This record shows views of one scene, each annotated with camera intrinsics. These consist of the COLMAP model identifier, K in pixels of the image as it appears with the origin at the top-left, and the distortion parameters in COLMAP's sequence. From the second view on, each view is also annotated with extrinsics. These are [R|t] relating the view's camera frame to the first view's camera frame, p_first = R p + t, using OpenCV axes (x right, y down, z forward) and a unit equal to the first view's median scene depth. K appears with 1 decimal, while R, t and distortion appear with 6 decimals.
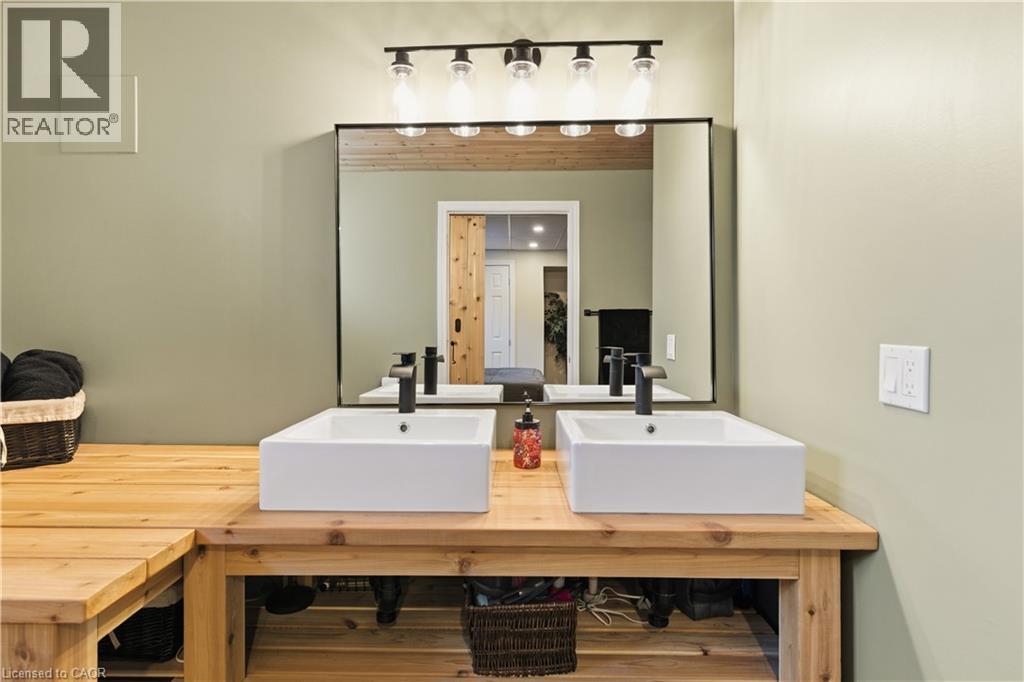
lens RADIAL K [[513.3, 0, 509.7], [0, 513.3, 331.6], [0, 0, 1]] dist [0.015625, 0.000386]
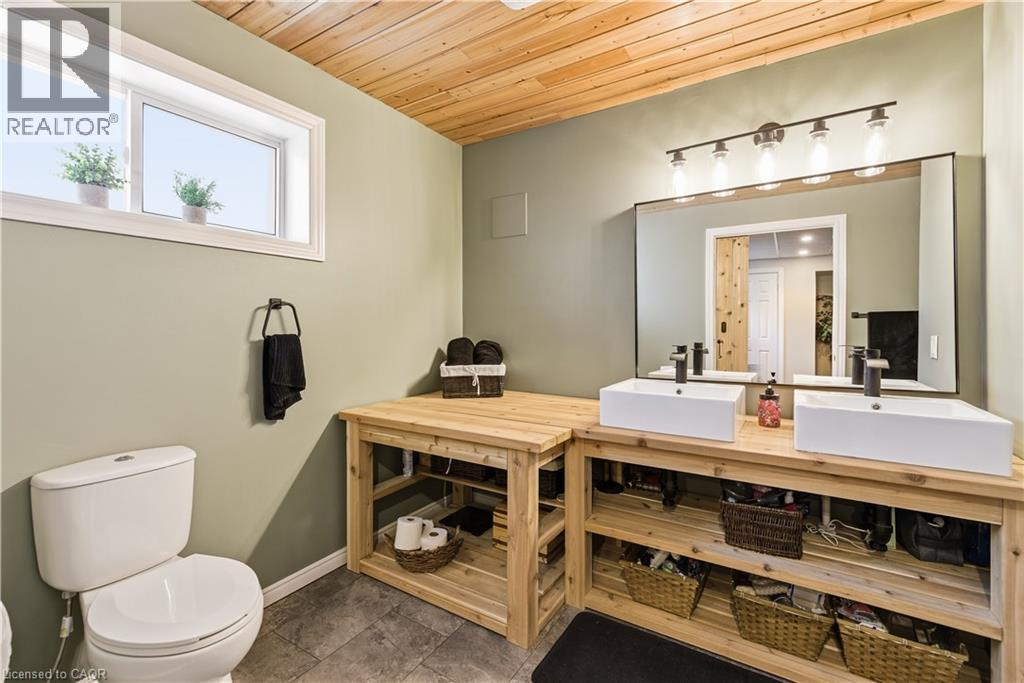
lens RADIAL K [[464.8, 0, 493.3], [0, 464.8, 326.9], [0, 0, 1]] dist [0.001389, -0.002668]
pose [[0.837808, -0.001122, -0.545964, 0.106797], [-0.004072, 0.999957, -0.008304, -0.002052], [0.545950, 0.009181, 0.837767, -0.567351]]
